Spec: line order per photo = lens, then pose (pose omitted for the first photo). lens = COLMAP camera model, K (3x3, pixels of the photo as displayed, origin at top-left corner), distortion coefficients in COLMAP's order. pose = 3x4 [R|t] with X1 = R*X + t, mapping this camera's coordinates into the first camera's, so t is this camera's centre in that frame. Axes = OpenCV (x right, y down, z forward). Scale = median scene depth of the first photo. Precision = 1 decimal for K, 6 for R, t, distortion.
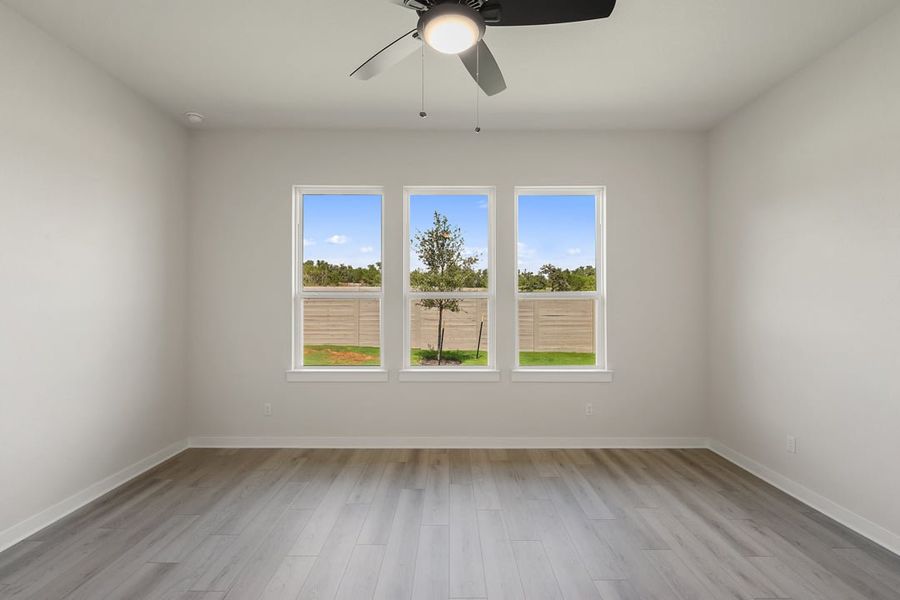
lens RADIAL K [[399.6, 0, 423.4], [0, 399.6, 301.3], [0, 0, 1]] dist [-0.001003, -0.003566]
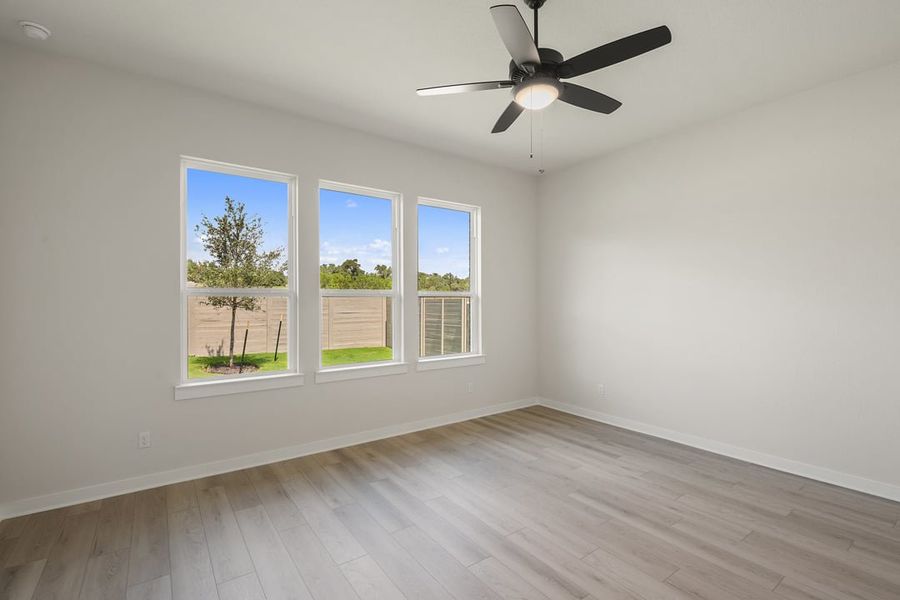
lens RADIAL K [[399.6, 0, 453.0], [0, 399.6, 298.6], [0, 0, 1]] dist [-0.001003, -0.003566]
pose [[0.820402, -0.000692, 0.571787, -0.342996], [0.001469, 0.999999, -0.000897, 0.000258], [-0.571786, 0.001576, 0.820402, 0.030465]]
